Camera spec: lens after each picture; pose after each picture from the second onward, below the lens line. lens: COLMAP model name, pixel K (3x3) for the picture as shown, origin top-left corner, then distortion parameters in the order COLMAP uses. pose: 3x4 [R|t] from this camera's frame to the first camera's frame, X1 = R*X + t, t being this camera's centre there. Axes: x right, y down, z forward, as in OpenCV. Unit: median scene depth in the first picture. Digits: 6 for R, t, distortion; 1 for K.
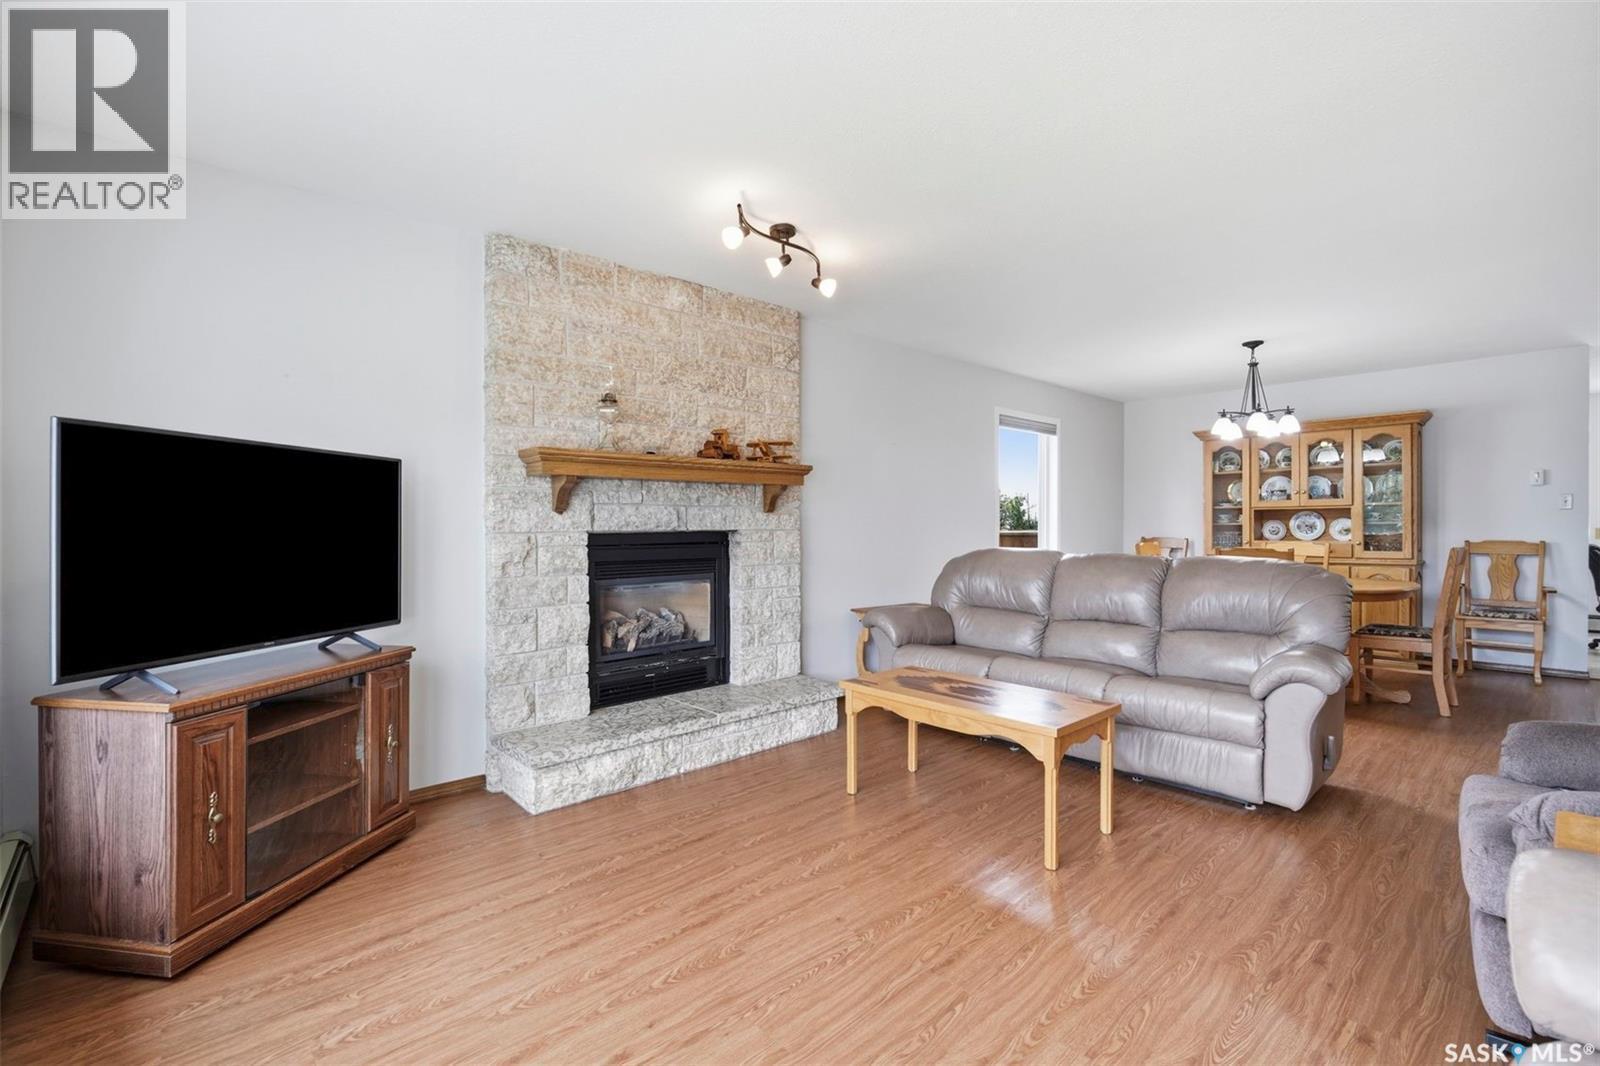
lens RADIAL K [[723.8, 0, 801.1], [0, 723.8, 528.2], [0, 0, 1]] dist [0.005015, 0.000487]
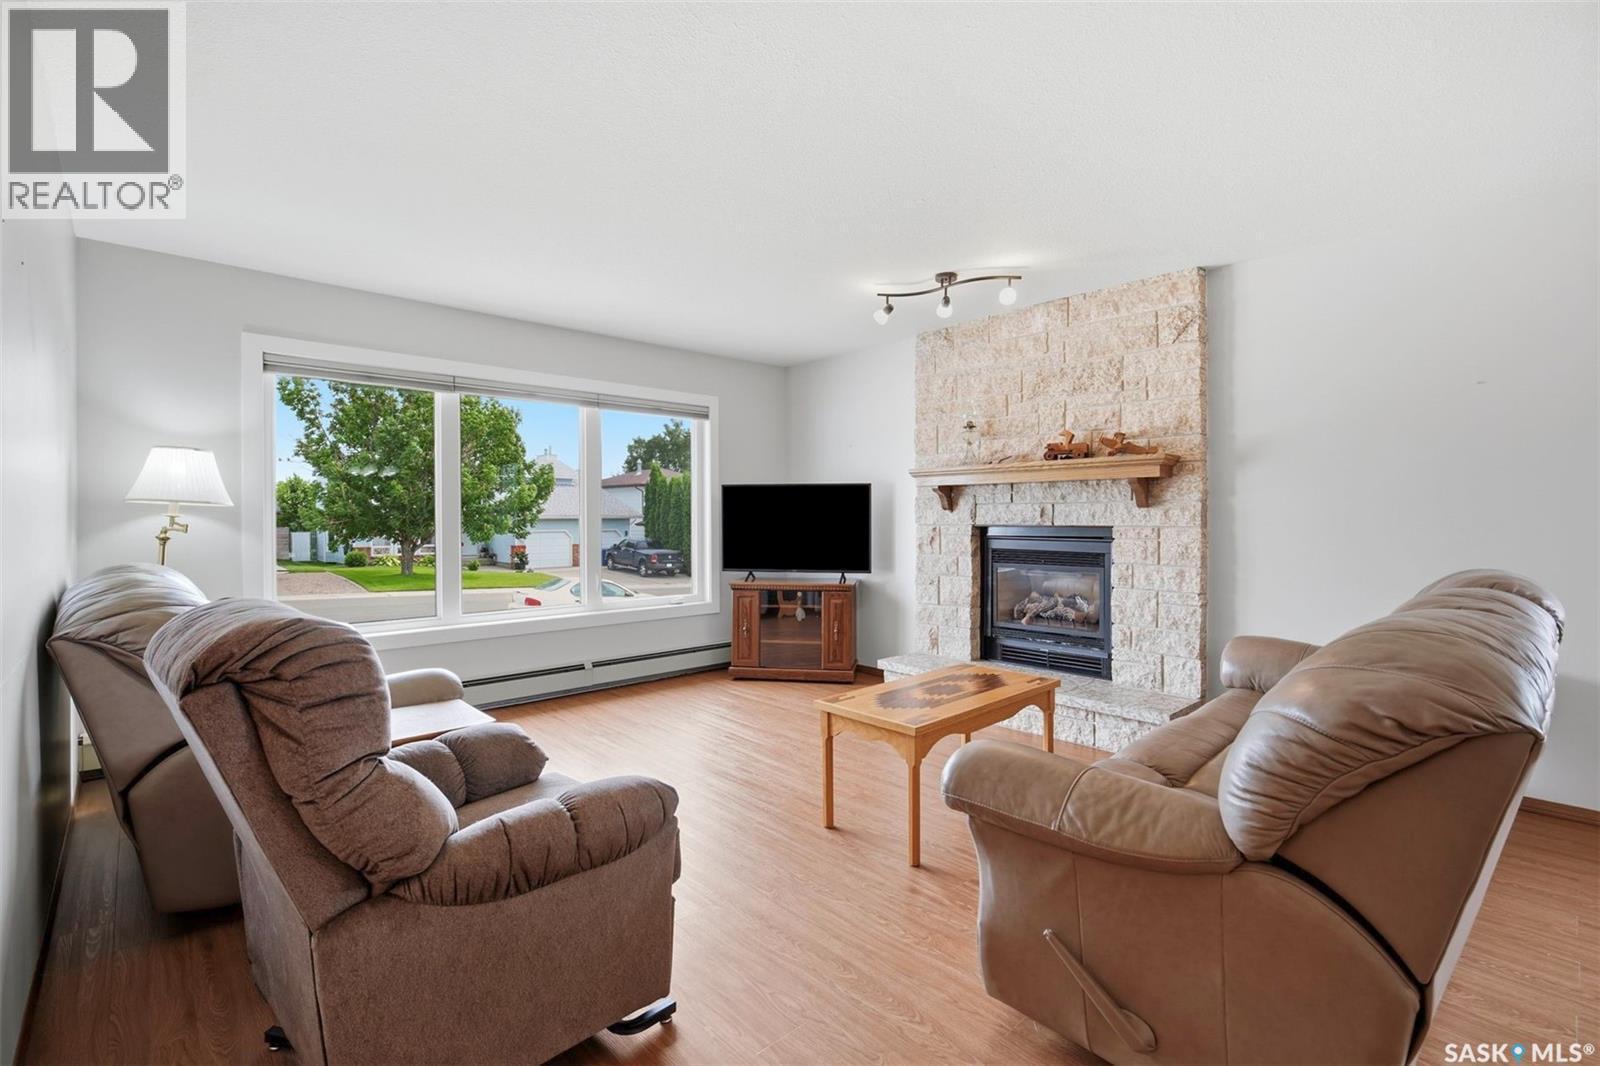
lens RADIAL K [[723.8, 0, 796.7], [0, 723.8, 523.6], [0, 0, 1]] dist [0.005015, 0.000487]
pose [[-0.000507, 0.016427, -0.999865, 1.062864], [0.000701, 0.999865, 0.016426, -0.020392], [1.000000, -0.000693, -0.000519, 0.677452]]
